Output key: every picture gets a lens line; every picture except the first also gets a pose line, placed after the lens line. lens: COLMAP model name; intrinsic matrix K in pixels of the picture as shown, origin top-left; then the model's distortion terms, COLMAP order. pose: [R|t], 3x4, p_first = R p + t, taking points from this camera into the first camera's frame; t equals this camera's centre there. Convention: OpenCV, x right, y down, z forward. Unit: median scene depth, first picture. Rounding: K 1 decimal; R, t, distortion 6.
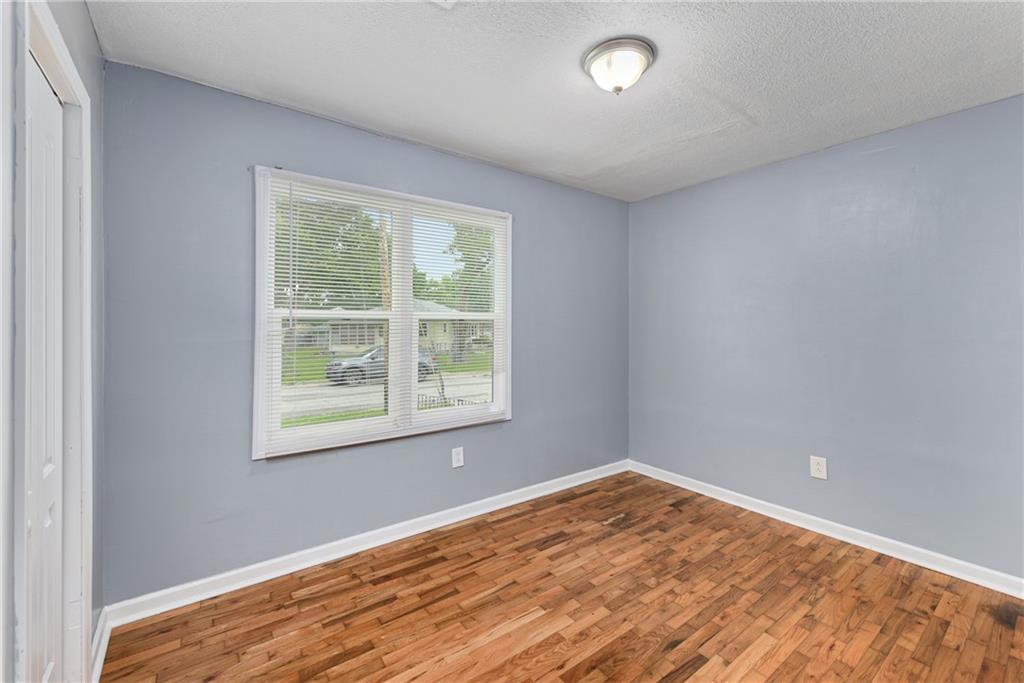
lens RADIAL K [[424.8, 0, 516.9], [0, 424.8, 321.9], [0, 0, 1]] dist [0.012831, -0.004096]
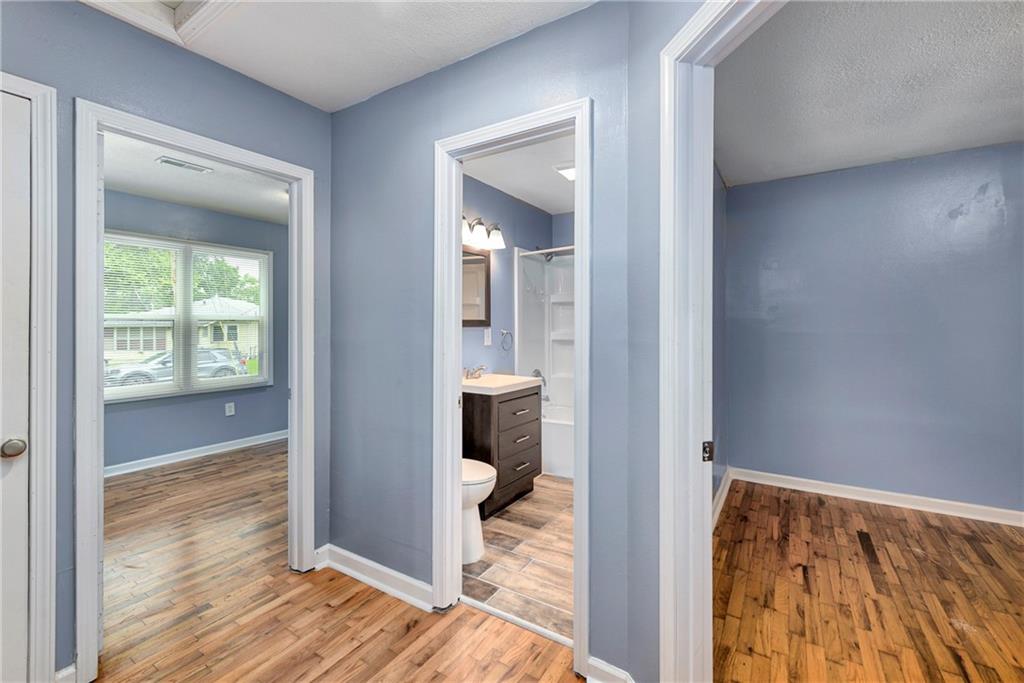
lens RADIAL K [[424.8, 0, 516.9], [0, 424.8, 321.9], [0, 0, 1]] dist [0.012831, -0.004096]
pose [[0.934673, -0.007786, 0.355424, 0.351067], [0.007833, 0.999968, 0.001307, 0.007347], [-0.355423, 0.001562, 0.934704, -1.008497]]
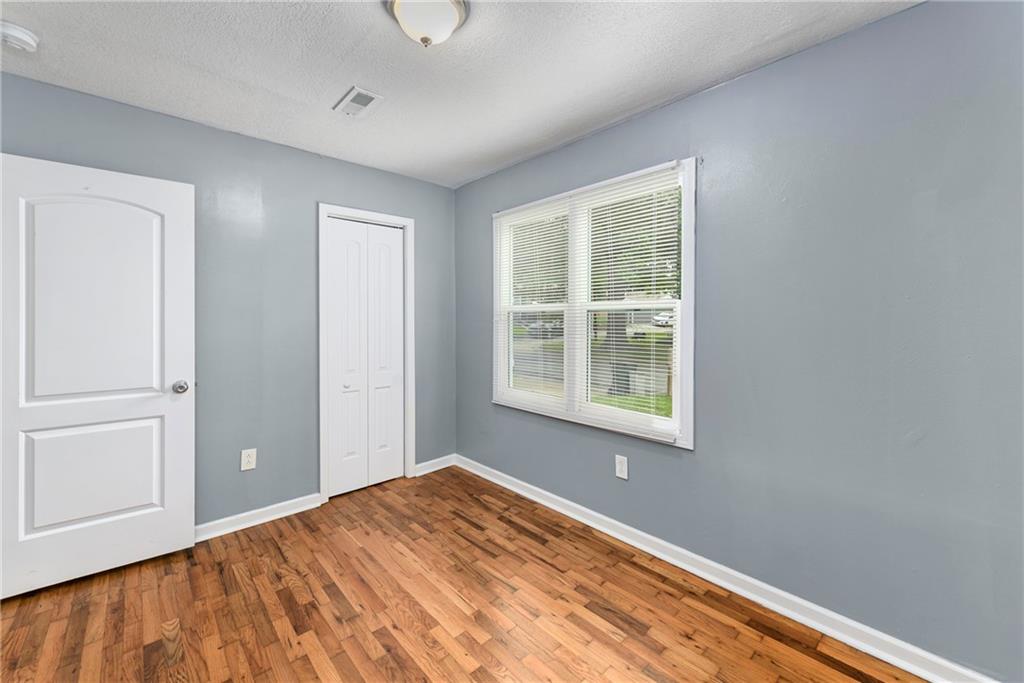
lens RADIAL K [[424.8, 0, 516.9], [0, 424.8, 321.9], [0, 0, 1]] dist [0.012831, -0.004096]
pose [[0.096741, 0.001452, -0.995309, 0.863039], [0.009163, 0.999955, 0.002350, 0.021679], [0.995267, -0.009347, 0.096723, 0.859857]]
